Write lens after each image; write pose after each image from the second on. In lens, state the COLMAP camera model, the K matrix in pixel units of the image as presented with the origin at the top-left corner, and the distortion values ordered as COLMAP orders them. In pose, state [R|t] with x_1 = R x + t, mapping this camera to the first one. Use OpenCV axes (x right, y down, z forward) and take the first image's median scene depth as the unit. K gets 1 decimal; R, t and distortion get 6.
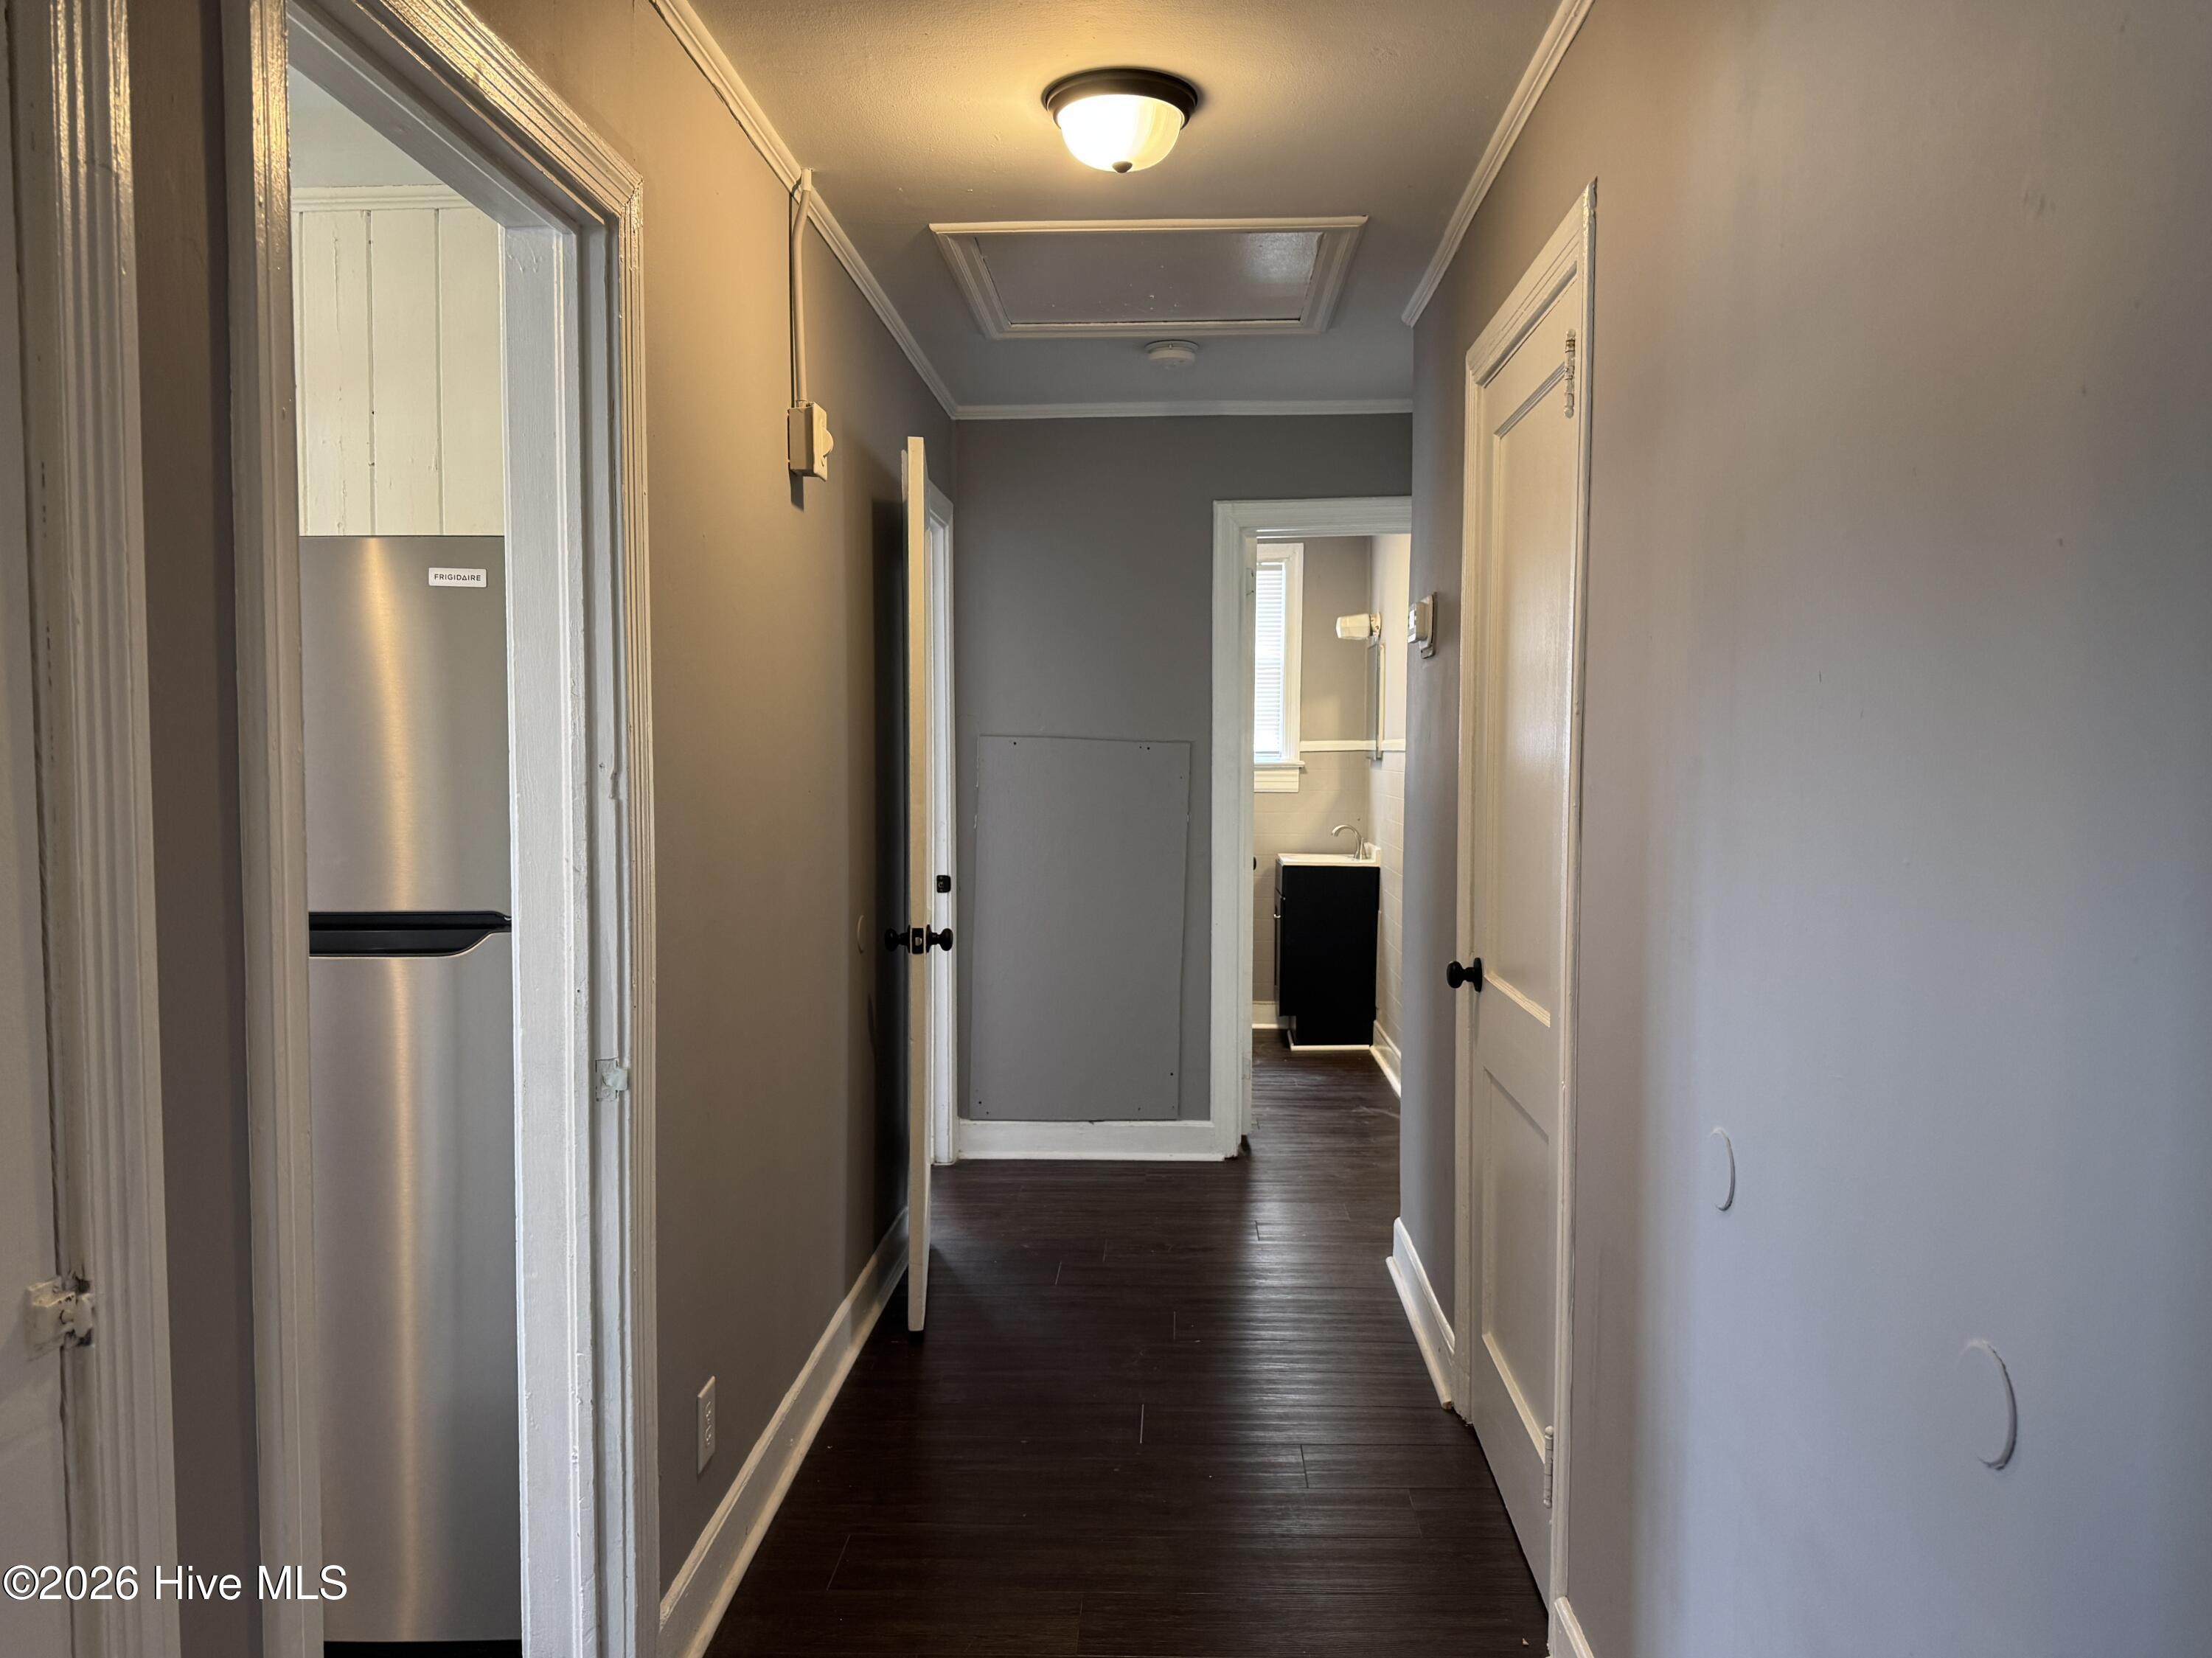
lens RADIAL K [[1605.3, 0, 1113.2], [0, 1605.3, 828.3], [0, 0, 1]] dist [0.085086, -0.065988]
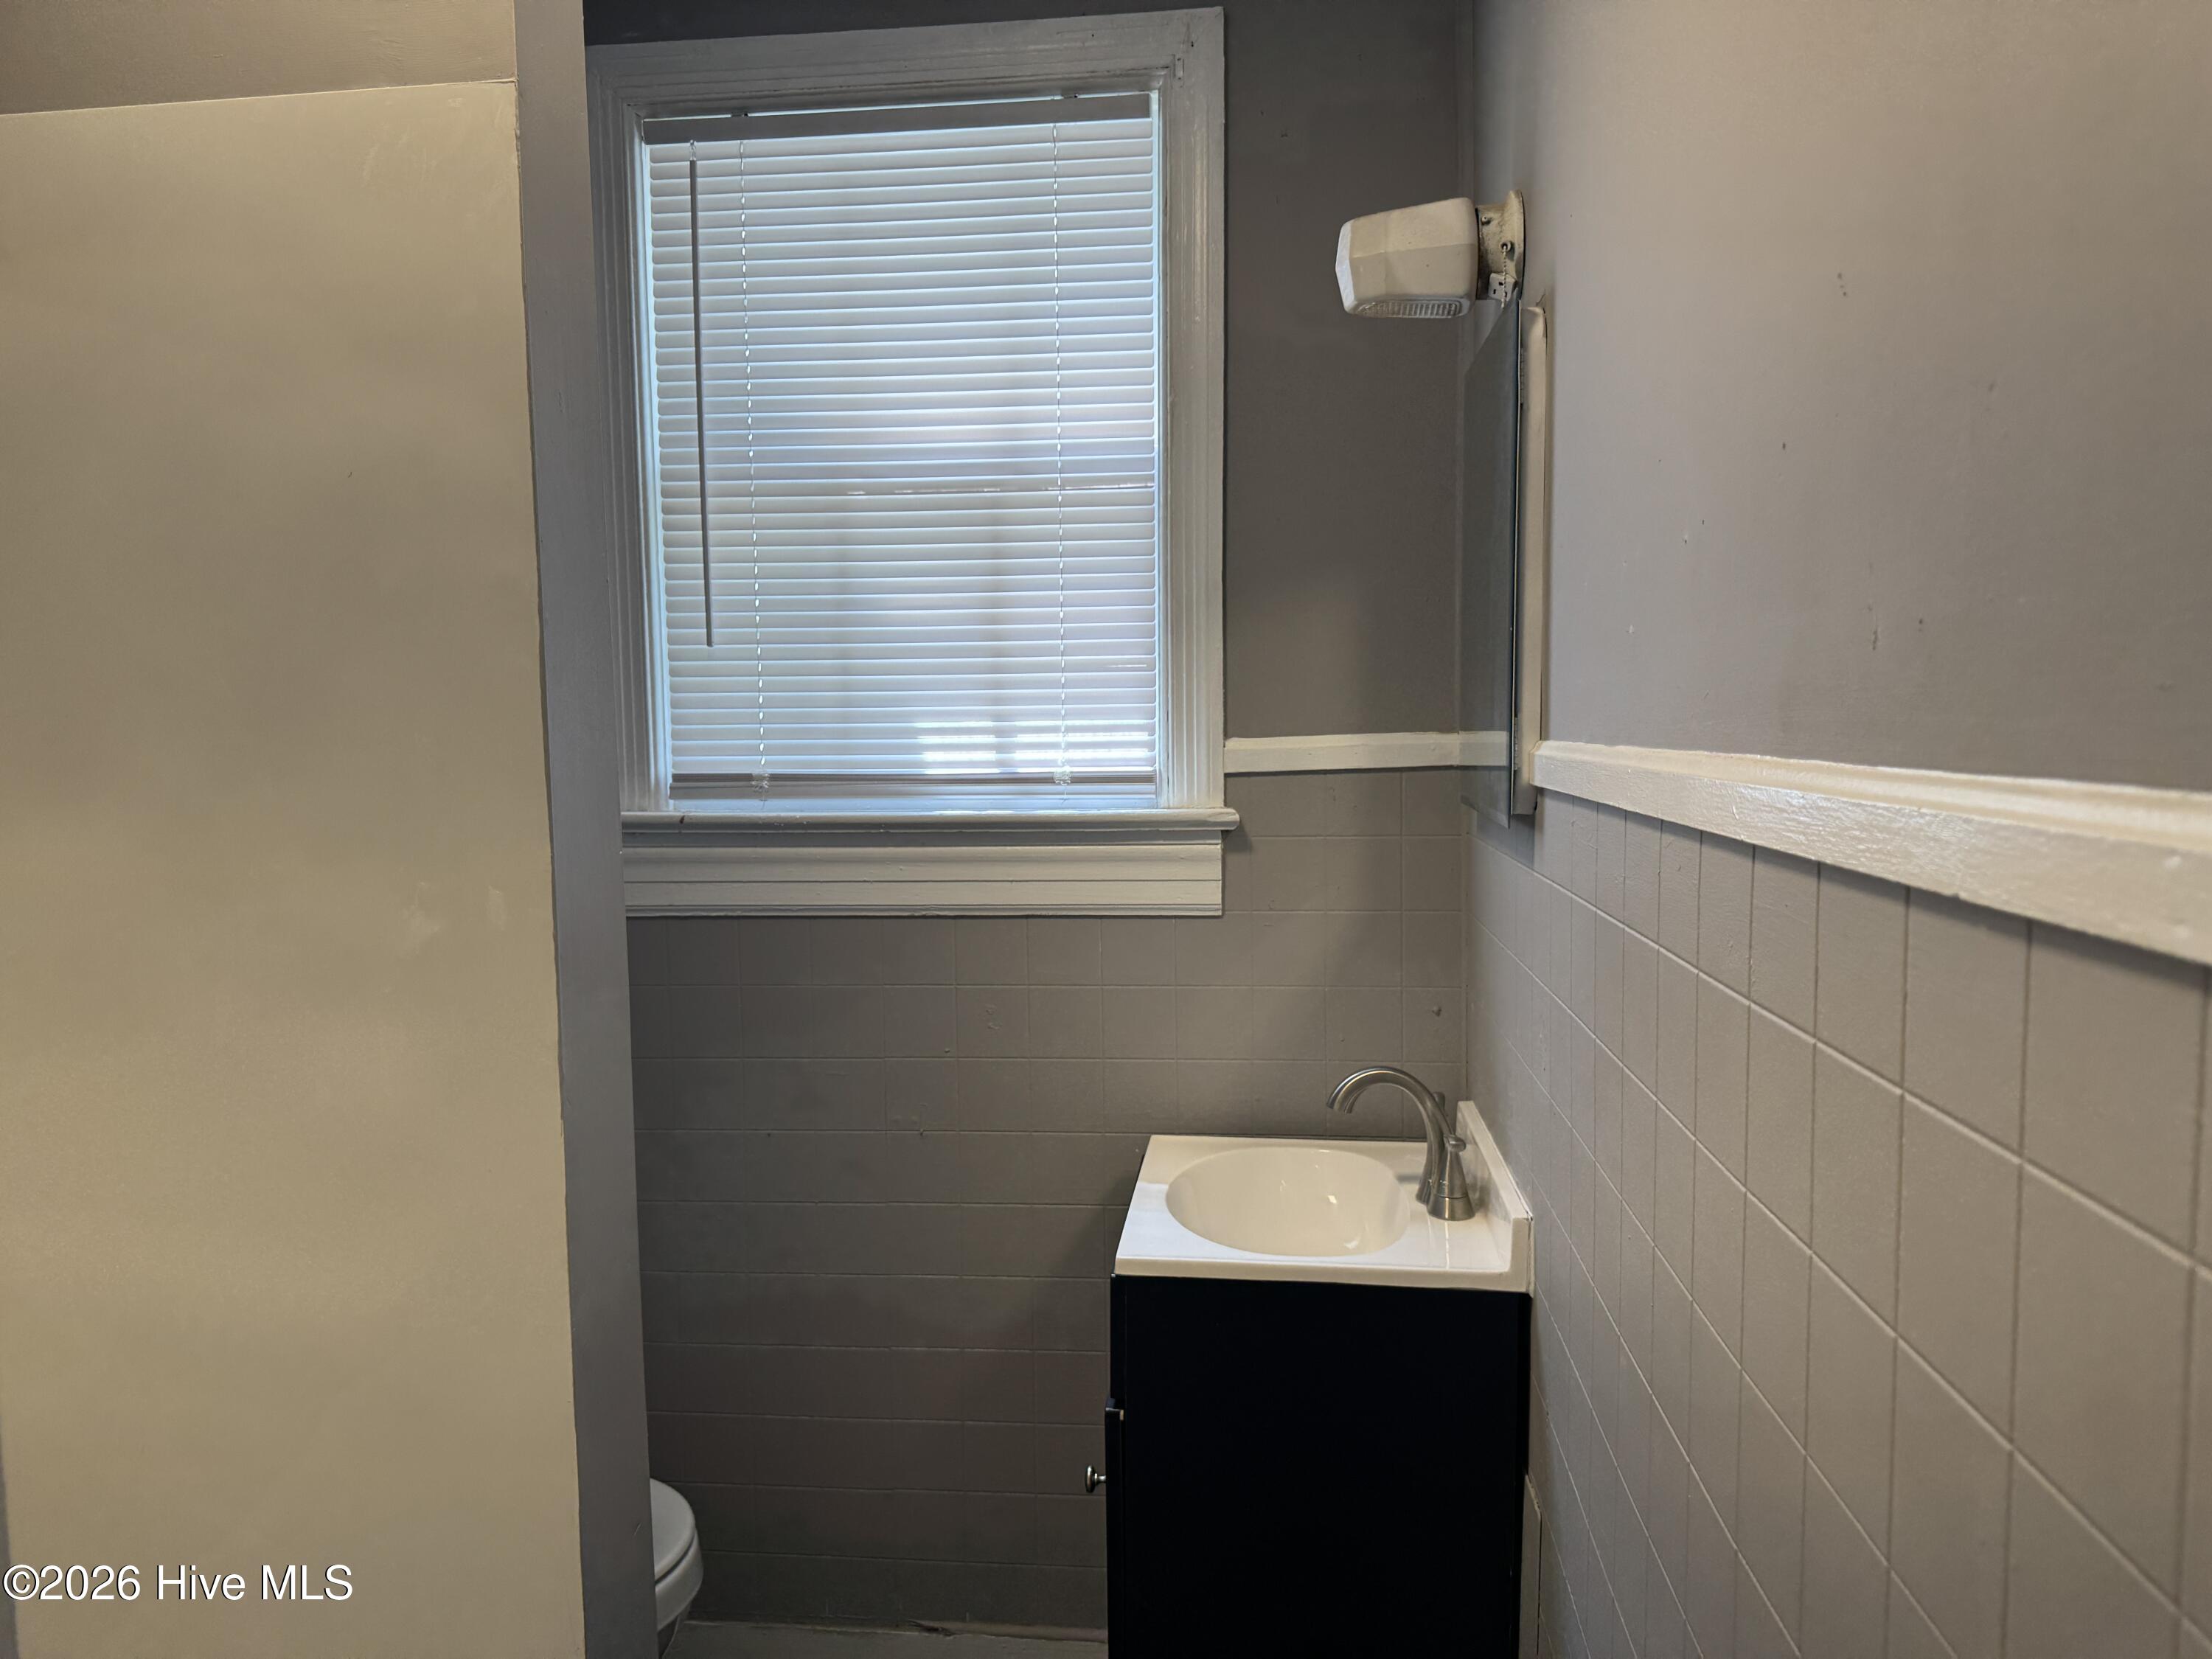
lens RADIAL K [[1605.4, 0, 1098.6], [0, 1605.4, 829.3], [0, 0, 1]] dist [0.085086, -0.065988]
pose [[0.997805, -0.009333, -0.065558, 0.117499], [0.010257, 0.999853, 0.013765, -0.044120], [0.065419, -0.014408, 0.997754, 0.748411]]
